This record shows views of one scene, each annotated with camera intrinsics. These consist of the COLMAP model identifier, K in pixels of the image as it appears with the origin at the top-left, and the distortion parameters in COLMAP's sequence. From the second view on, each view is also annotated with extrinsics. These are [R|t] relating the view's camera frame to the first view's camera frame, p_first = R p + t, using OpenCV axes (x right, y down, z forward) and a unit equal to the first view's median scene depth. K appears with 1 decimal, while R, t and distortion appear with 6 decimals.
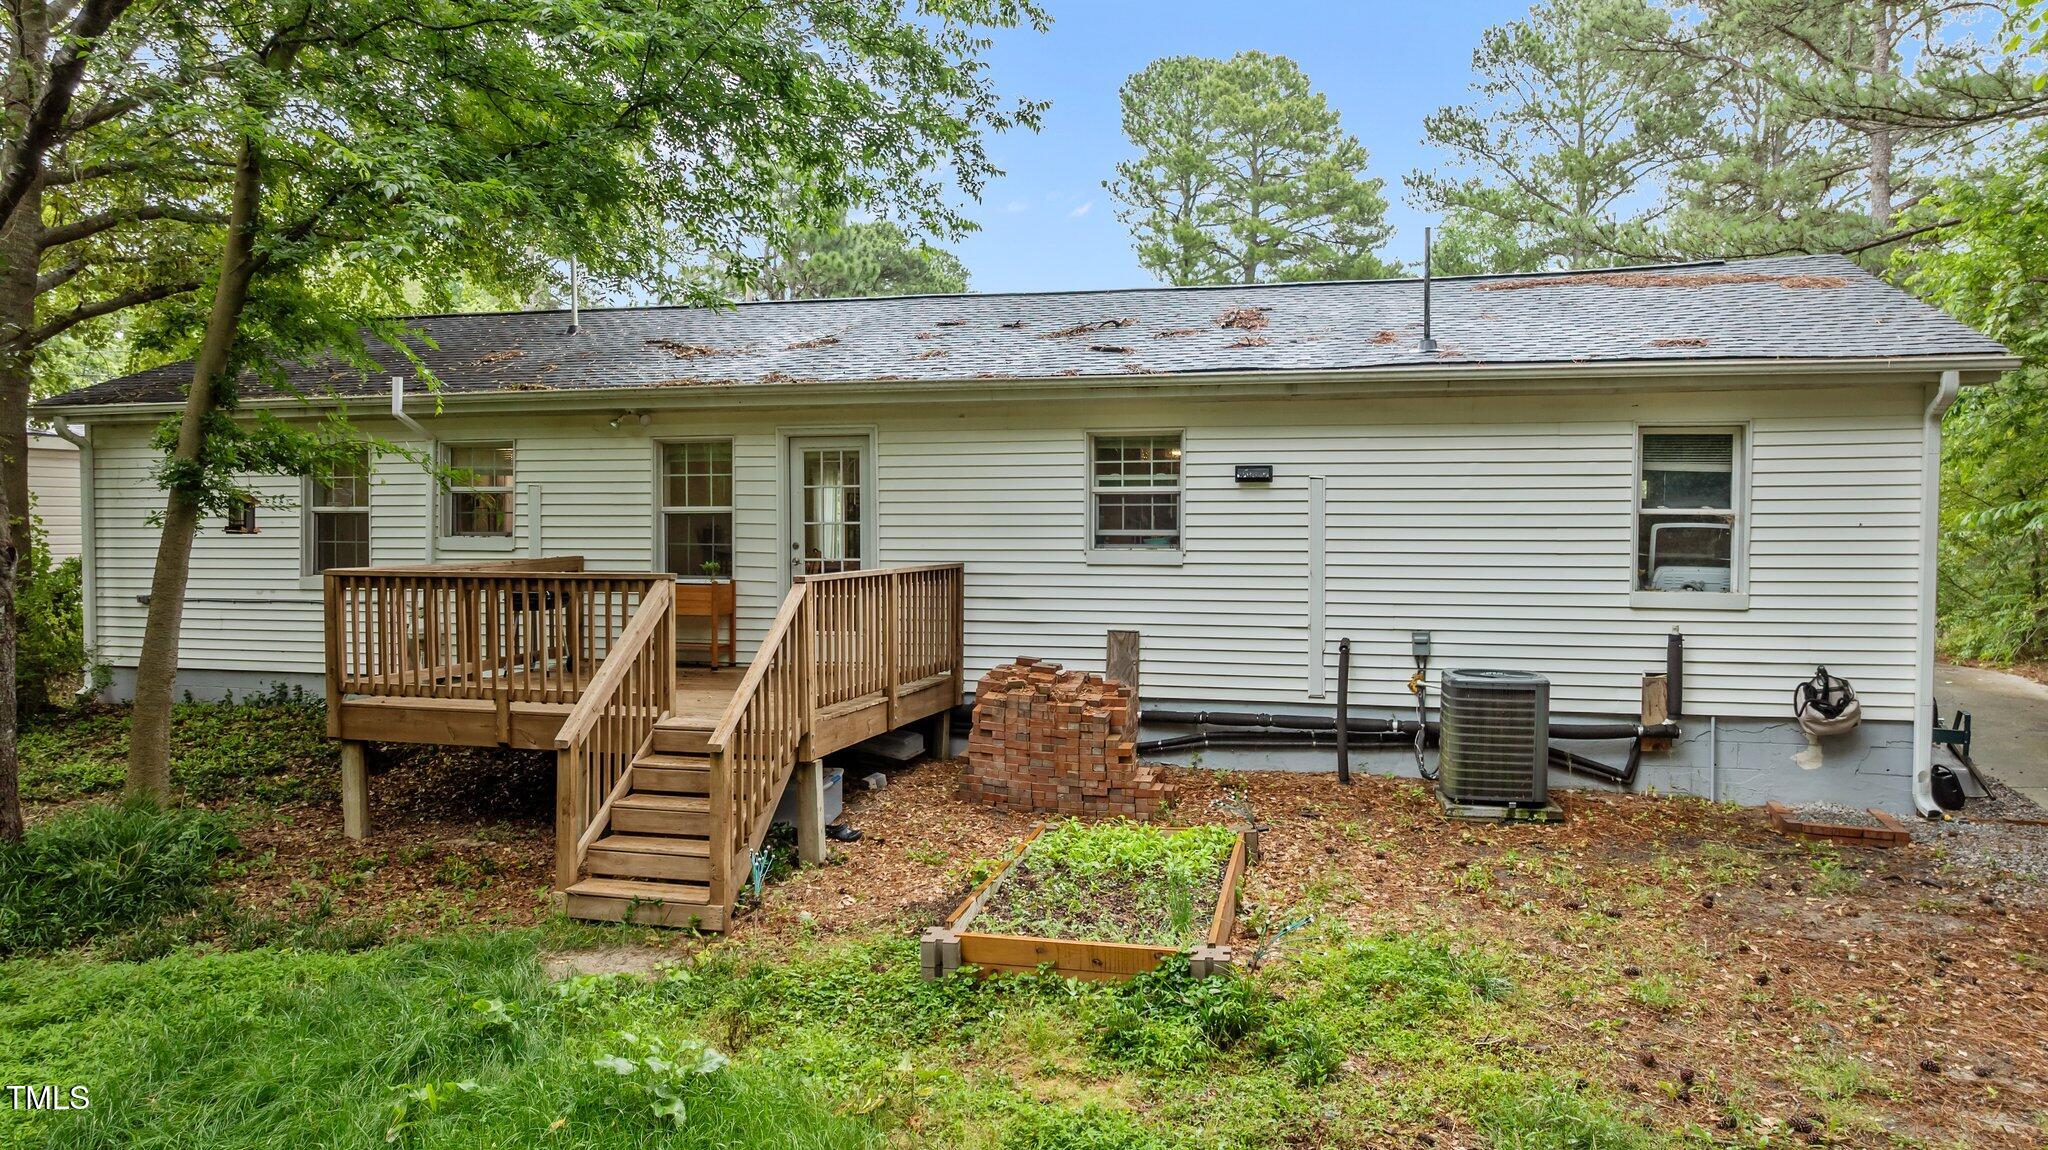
lens RADIAL K [[1495.8, 0, 1028.0], [0, 1495.8, 575.1], [0, 0, 1]] dist [-0.007325, -0.002584]
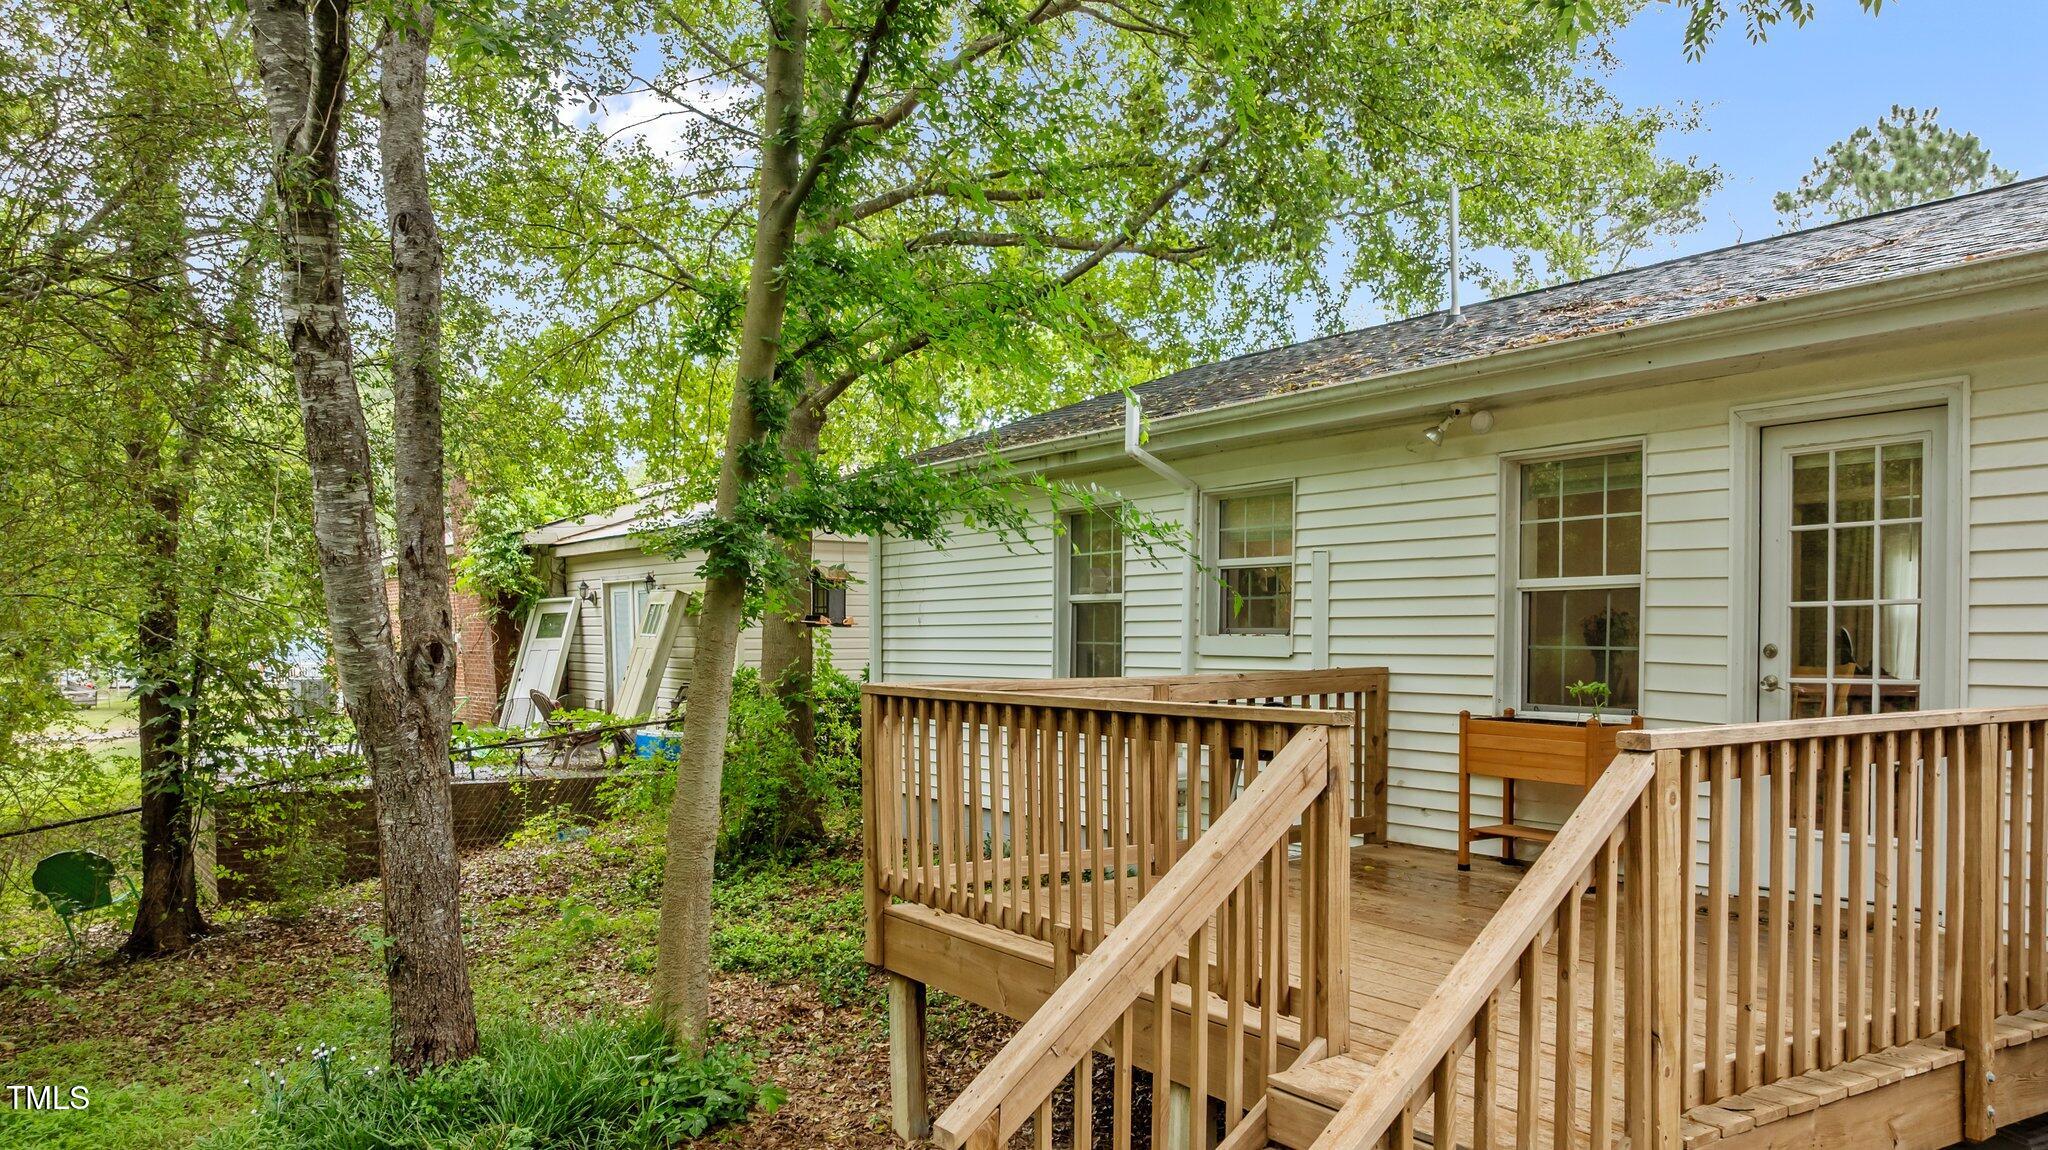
lens RADIAL K [[1495.8, 0, 1002.3], [0, 1495.8, 637.1], [0, 0, 1]] dist [-0.007325, -0.002584]
pose [[0.748377, -0.001164, -0.663272, -0.021892], [-0.020032, 0.999503, -0.024355, -0.007399], [0.662971, 0.031513, 0.747982, 0.468324]]
